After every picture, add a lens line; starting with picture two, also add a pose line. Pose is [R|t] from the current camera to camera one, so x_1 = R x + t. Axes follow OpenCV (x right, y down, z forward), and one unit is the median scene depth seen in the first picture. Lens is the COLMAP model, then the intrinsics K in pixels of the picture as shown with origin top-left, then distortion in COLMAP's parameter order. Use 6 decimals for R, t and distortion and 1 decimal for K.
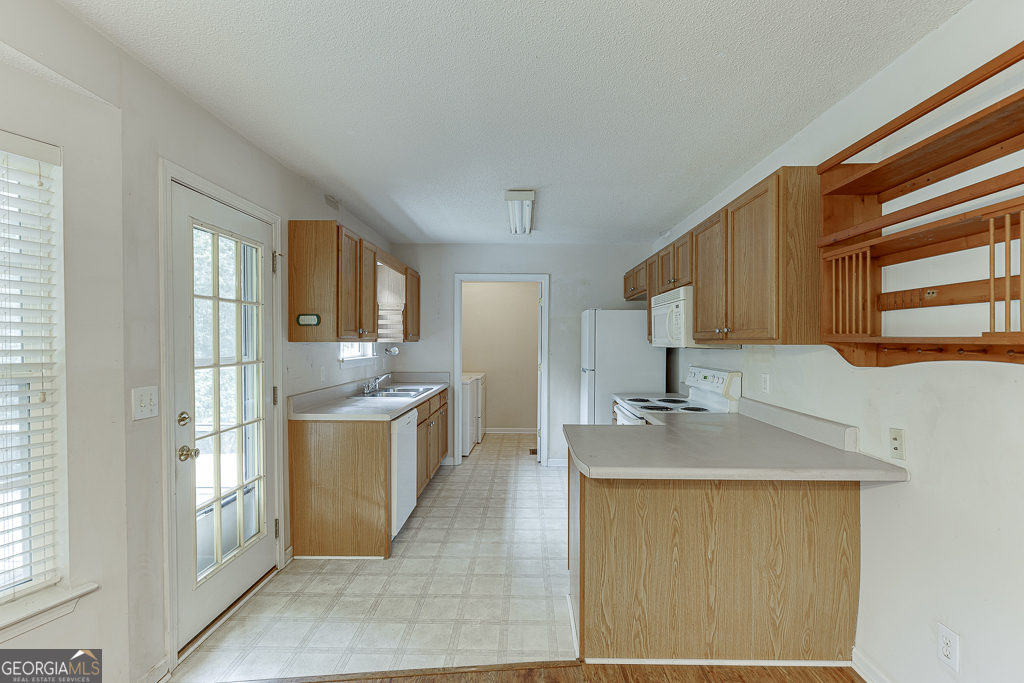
lens RADIAL K [[476.9, 0, 519.2], [0, 476.9, 345.5], [0, 0, 1]] dist [-0.004766, 0.000125]
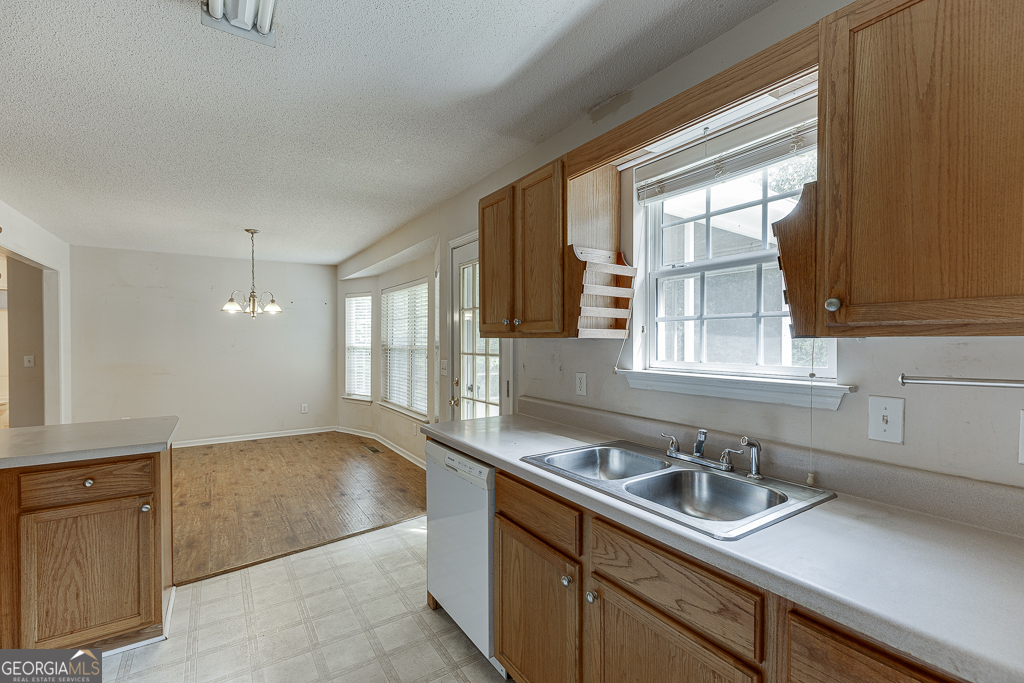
lens RADIAL K [[454.5, 0, 517.7], [0, 454.5, 344.8], [0, 0, 1]] dist [0.006912, -0.001630]
pose [[-0.825197, 0.007044, -0.564802, 0.039917], [-0.005232, 0.999784, 0.020114, -0.013582], [0.564821, 0.019553, -0.824981, 1.974105]]
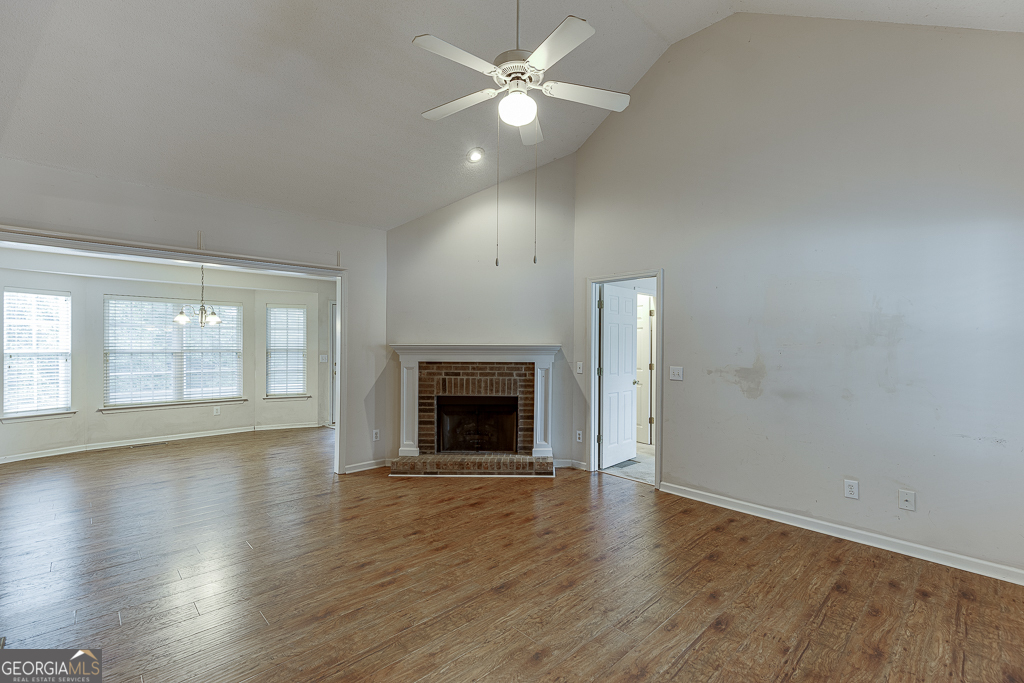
lens RADIAL K [[454.5, 0, 514.4], [0, 454.5, 343.9], [0, 0, 1]] dist [0.006912, -0.001630]
pose [[0.701507, 0.001958, -0.712660, 2.412176], [-0.011383, 0.999899, -0.008459, 0.002678], [0.712572, 0.014046, 0.701459, -0.465844]]
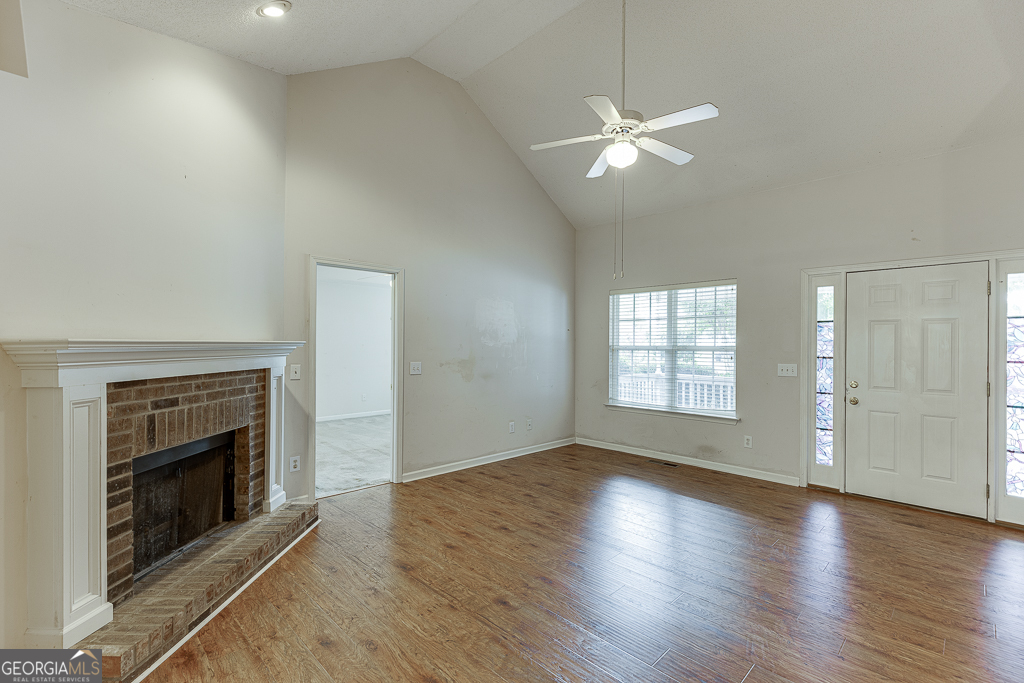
lens RADIAL K [[454.5, 0, 522.6], [0, 454.5, 343.5], [0, 0, 1]] dist [0.006912, -0.001630]
pose [[0.696584, 0.005590, 0.717453, 0.678708], [0.000839, 0.999963, -0.008605, 0.006326], [-0.717474, 0.006596, 0.696554, -0.440057]]
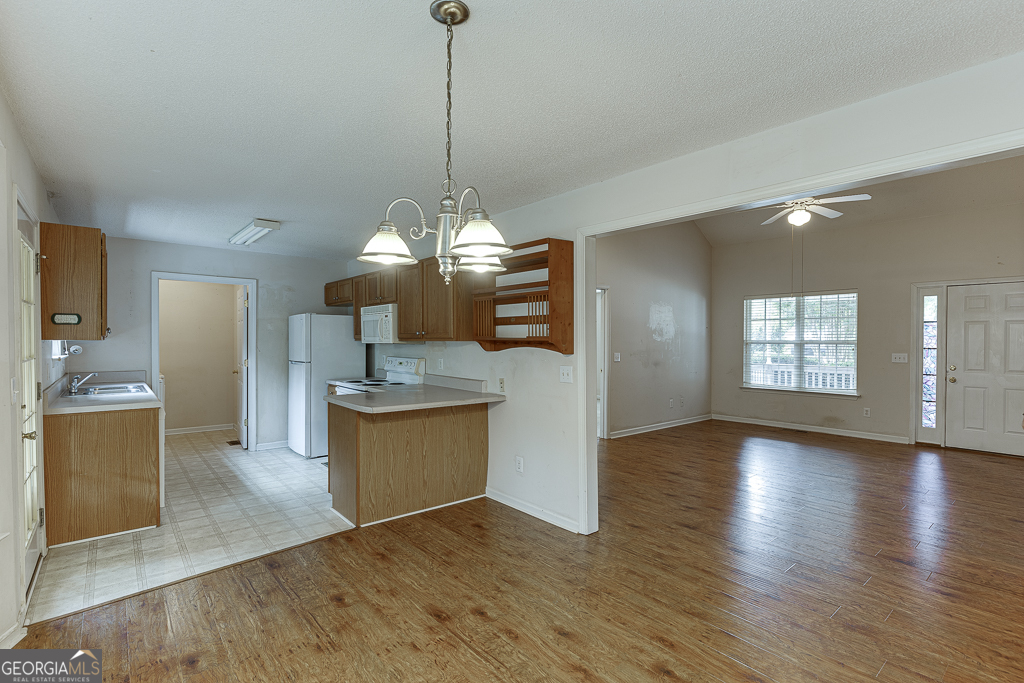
lens RADIAL K [[485.9, 0, 520.9], [0, 485.9, 344.4], [0, 0, 1]] dist [-0.008206, 0.000019]
pose [[0.752500, -0.006820, 0.658557, -0.442675], [0.005070, 0.999977, 0.004562, 0.002713], [-0.658572, -0.000094, 0.752517, -0.536500]]
